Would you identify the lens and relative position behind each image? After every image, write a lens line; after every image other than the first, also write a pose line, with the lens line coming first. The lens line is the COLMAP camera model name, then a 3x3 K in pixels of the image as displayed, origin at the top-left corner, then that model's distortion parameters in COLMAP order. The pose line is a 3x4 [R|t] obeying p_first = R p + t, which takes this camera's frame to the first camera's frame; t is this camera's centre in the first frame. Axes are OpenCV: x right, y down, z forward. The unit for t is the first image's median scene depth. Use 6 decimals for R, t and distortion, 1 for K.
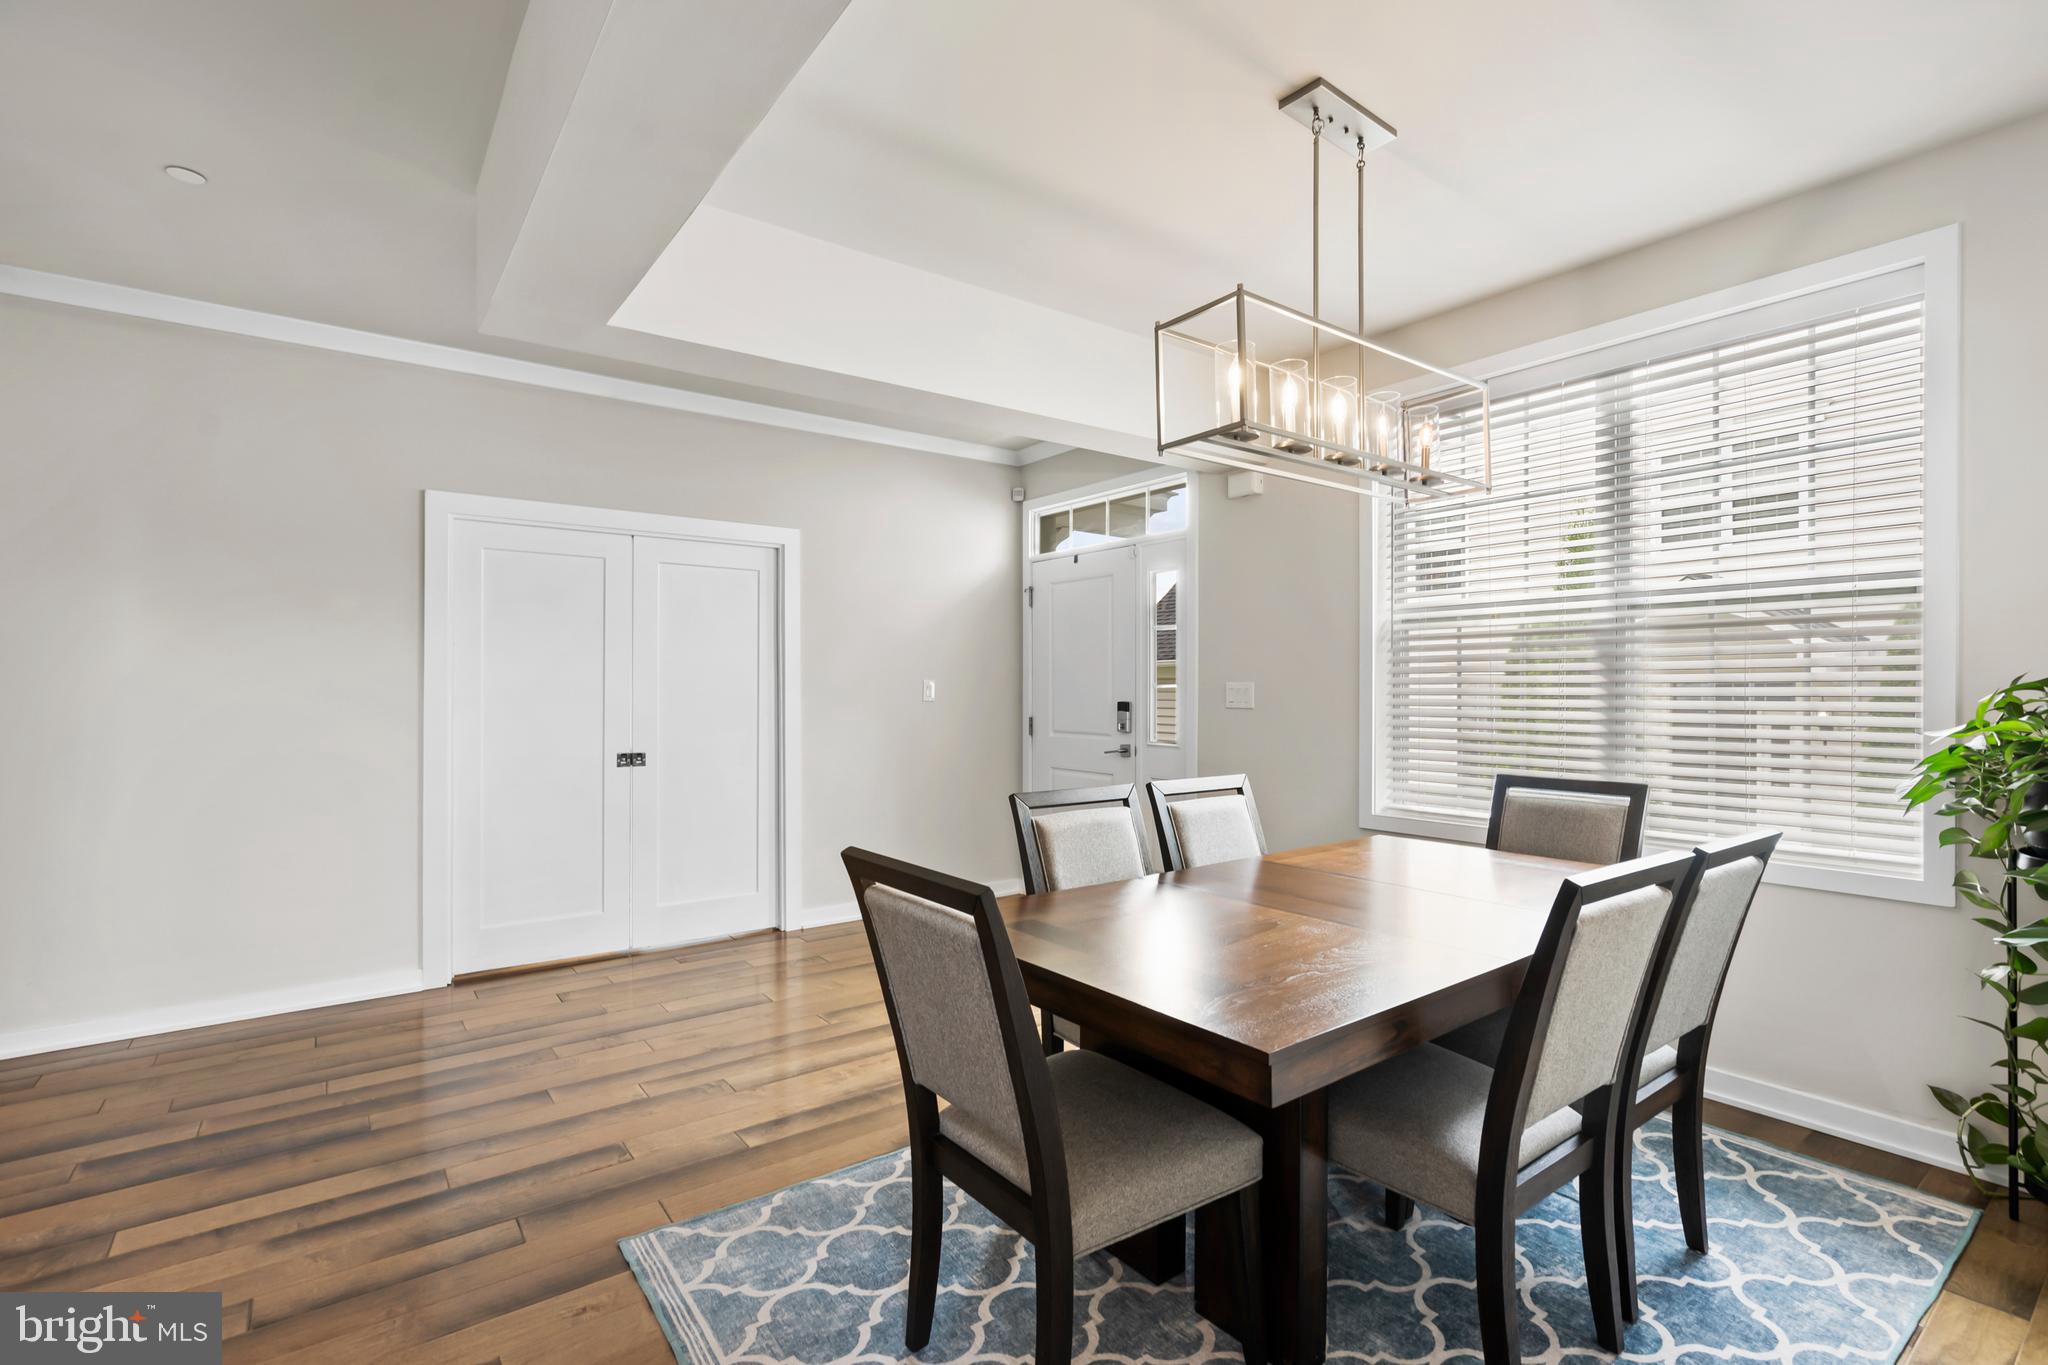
lens RADIAL K [[940.3, 0, 1012.9], [0, 940.3, 674.4], [0, 0, 1]] dist [-0.003892, 0.001980]
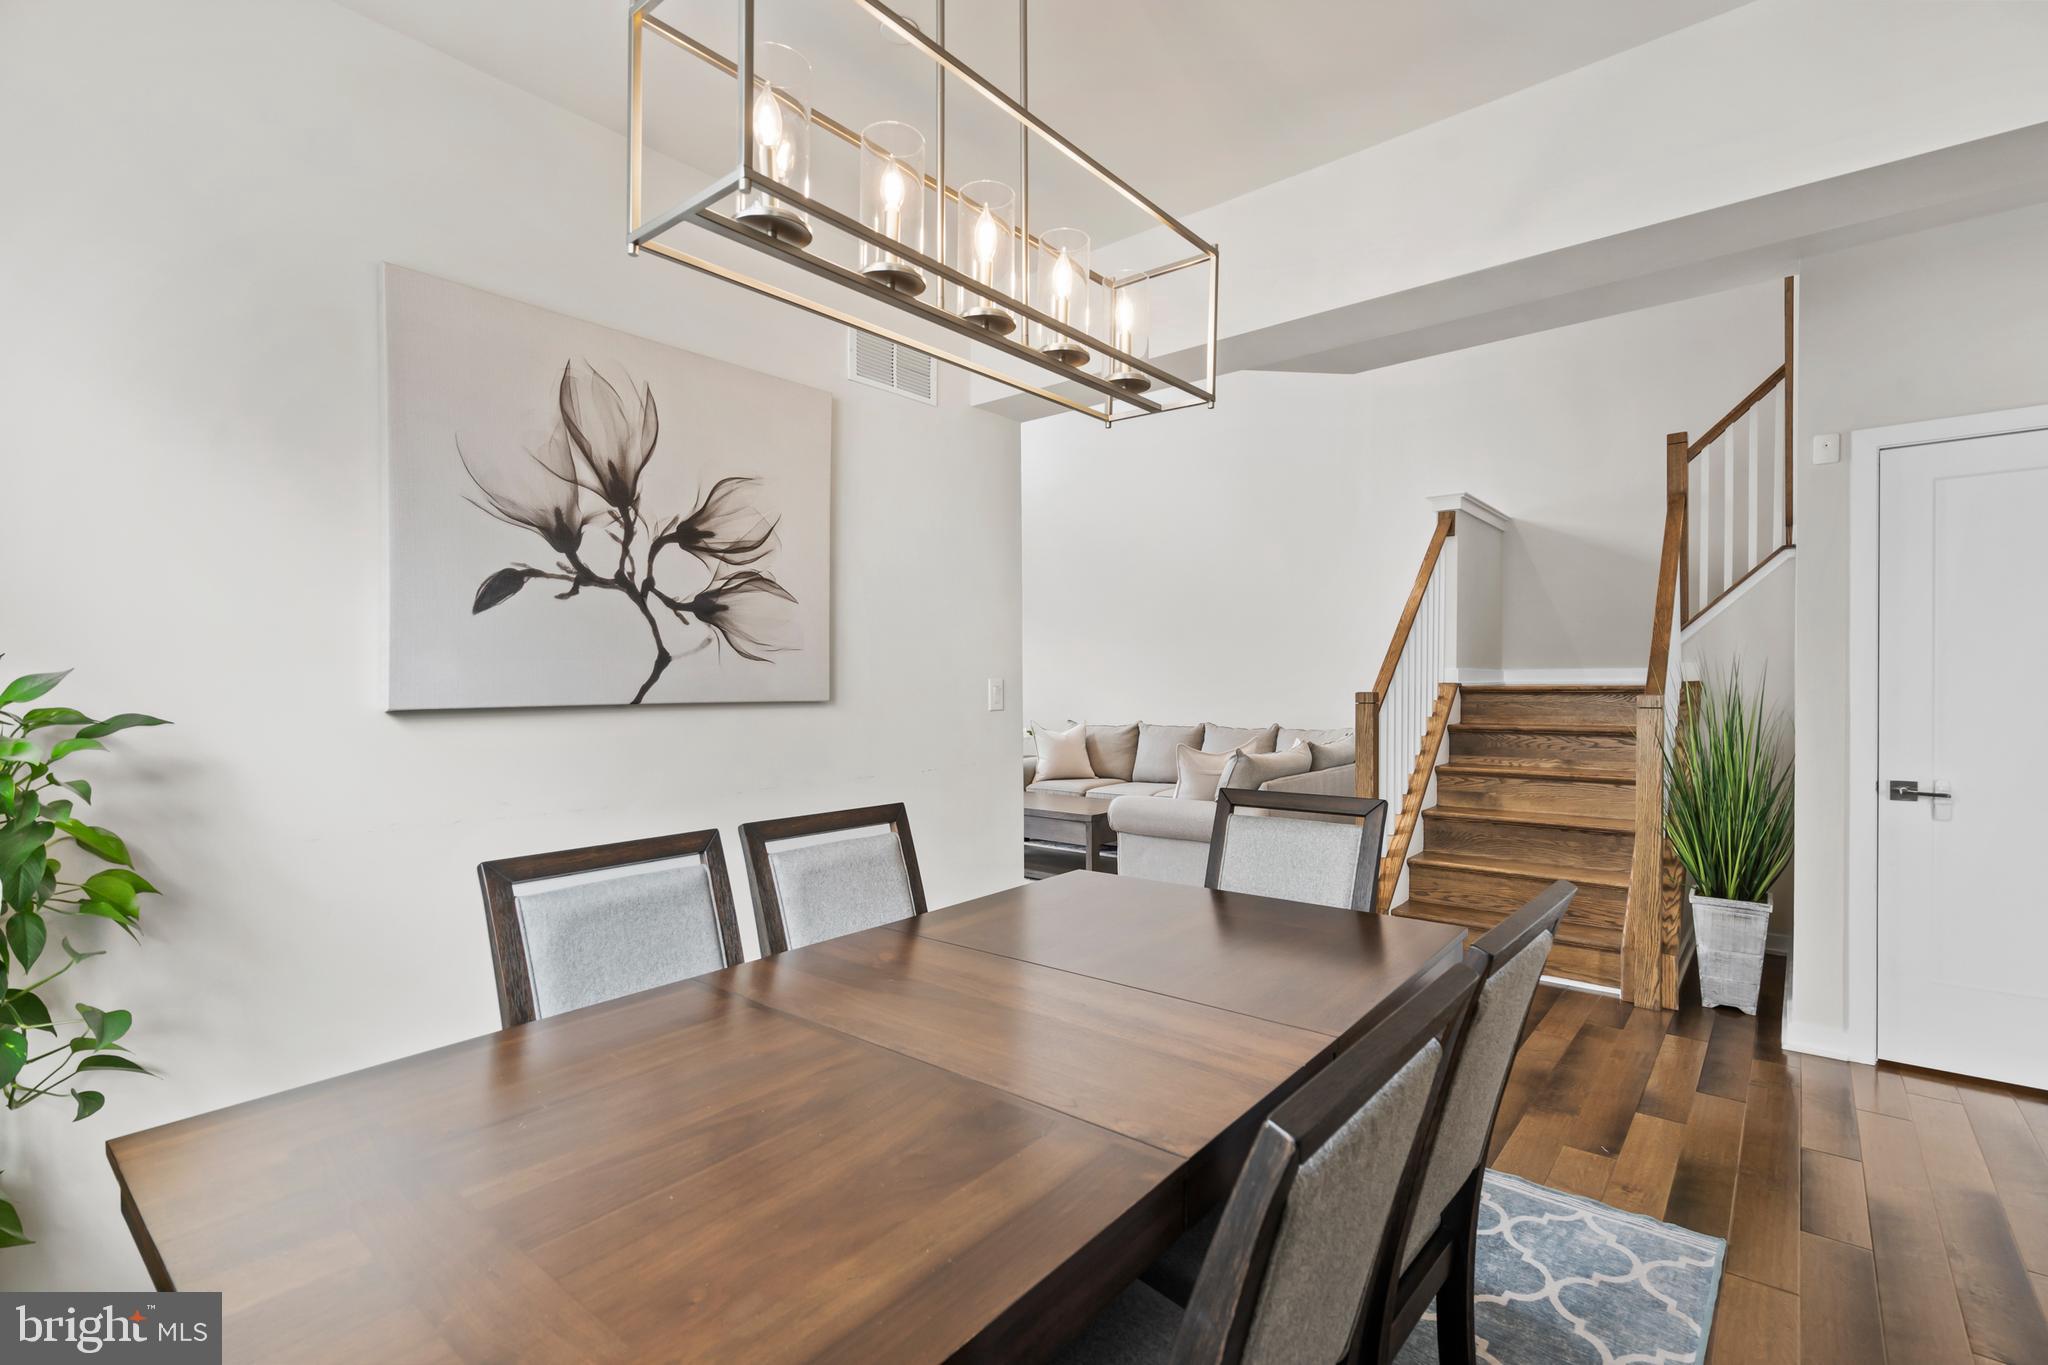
lens RADIAL K [[940.3, 0, 1022.7], [0, 940.3, 689.7], [0, 0, 1]] dist [-0.003892, 0.001980]
pose [[-0.972389, 0.007512, -0.233246, 0.418380], [0.008270, 0.999963, -0.002275, 0.015940], [0.233221, -0.004141, -0.972415, 1.432497]]
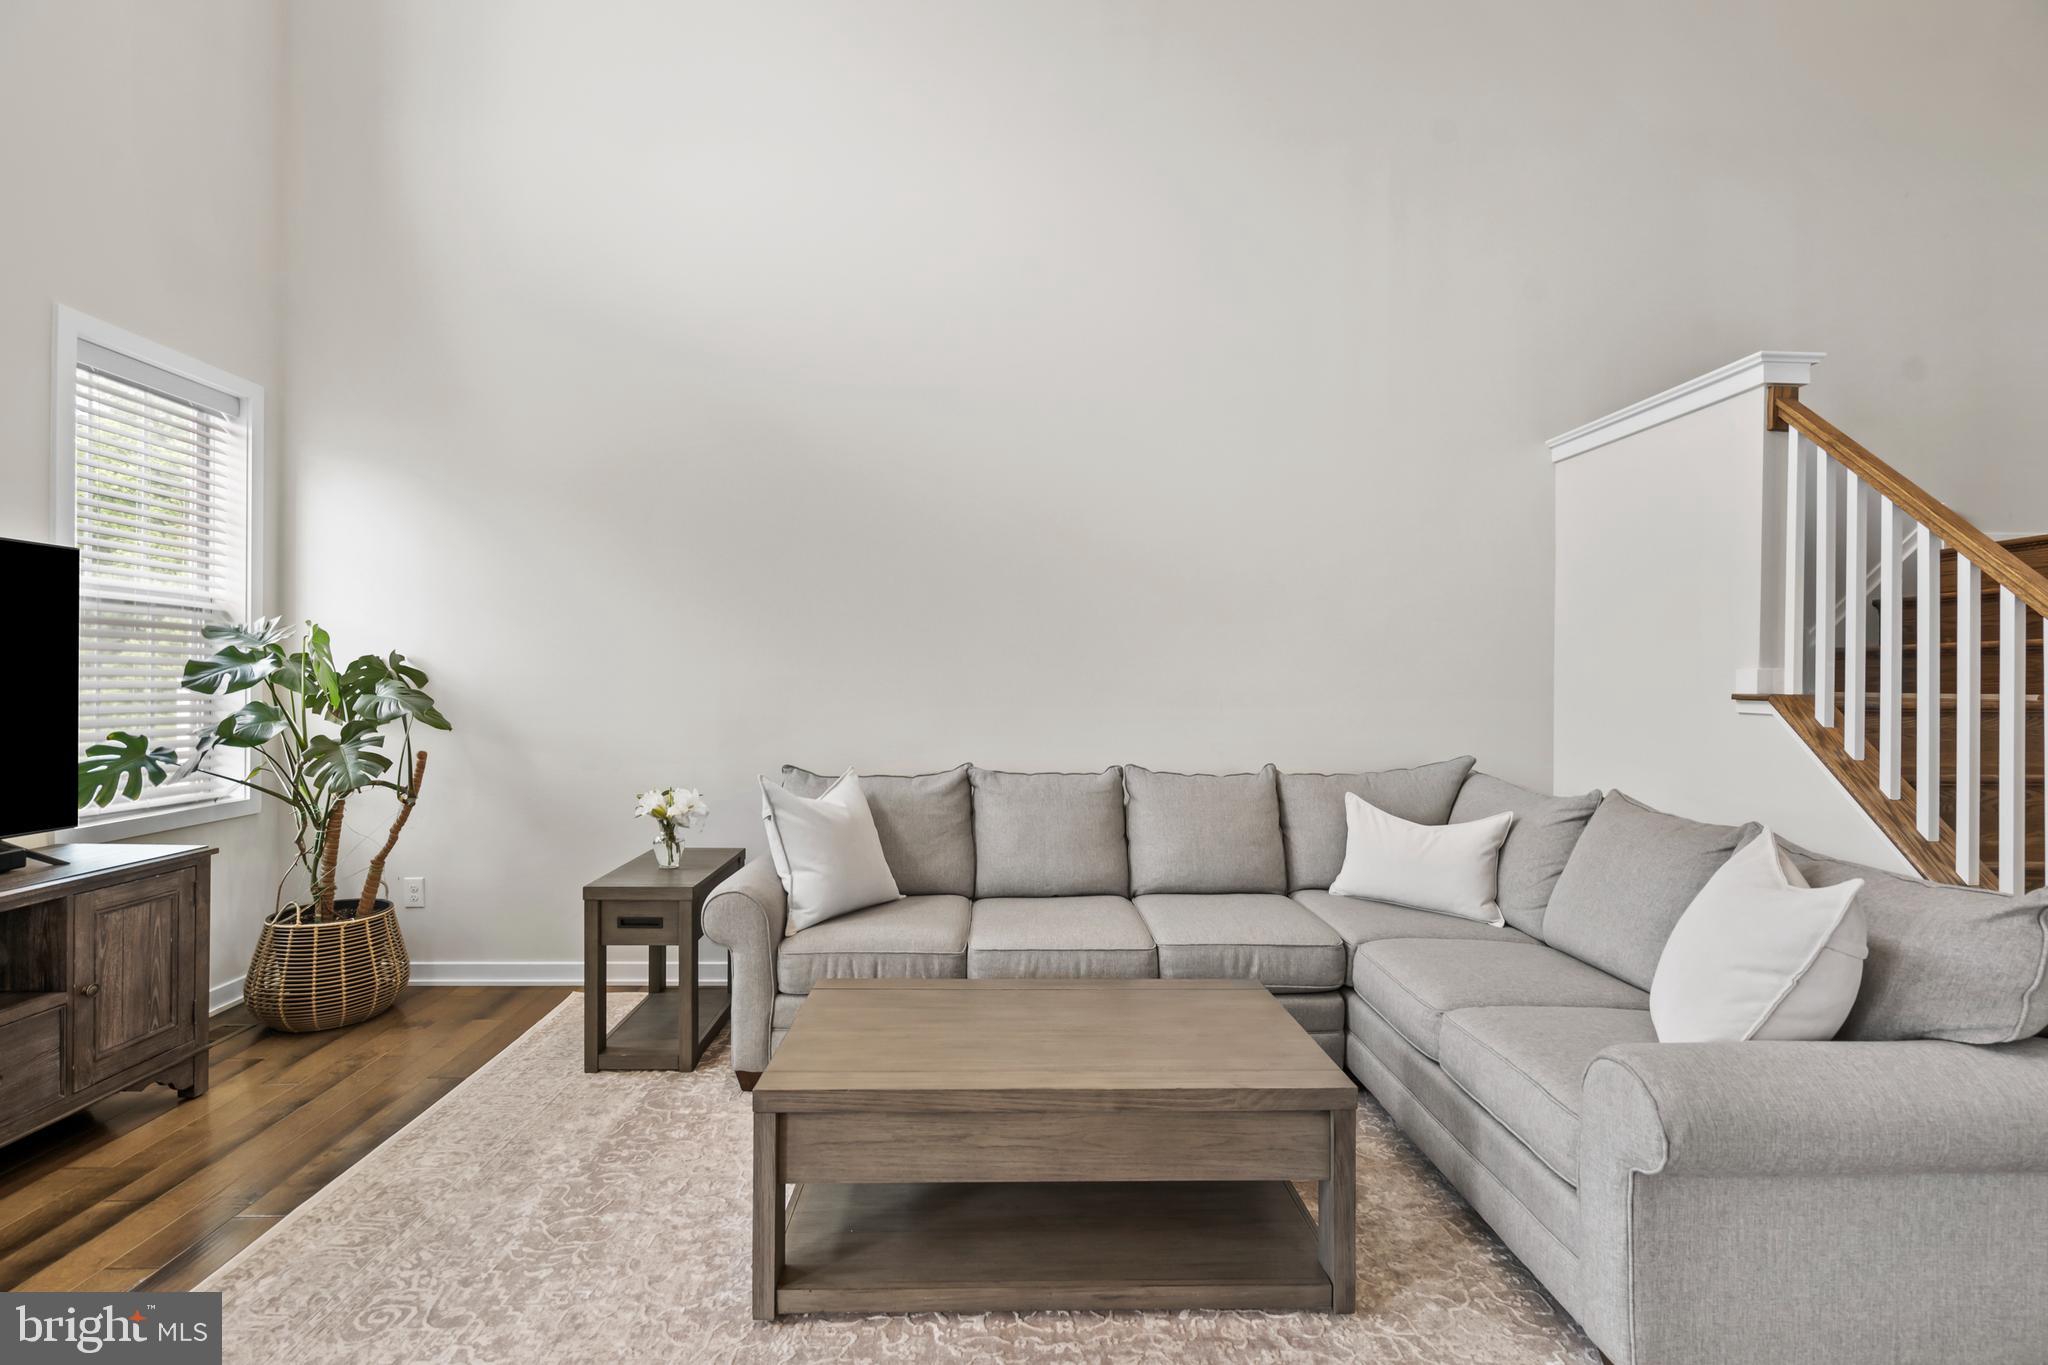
lens RADIAL K [[940.3, 0, 1017.4], [0, 940.3, 676.8], [0, 0, 1]] dist [-0.003892, 0.001980]
pose [[-0.565534, -0.007191, -0.824694, 0.511615], [0.000993, 0.999955, -0.009400, -0.008339], [0.824725, -0.006135, -0.565501, -0.390571]]
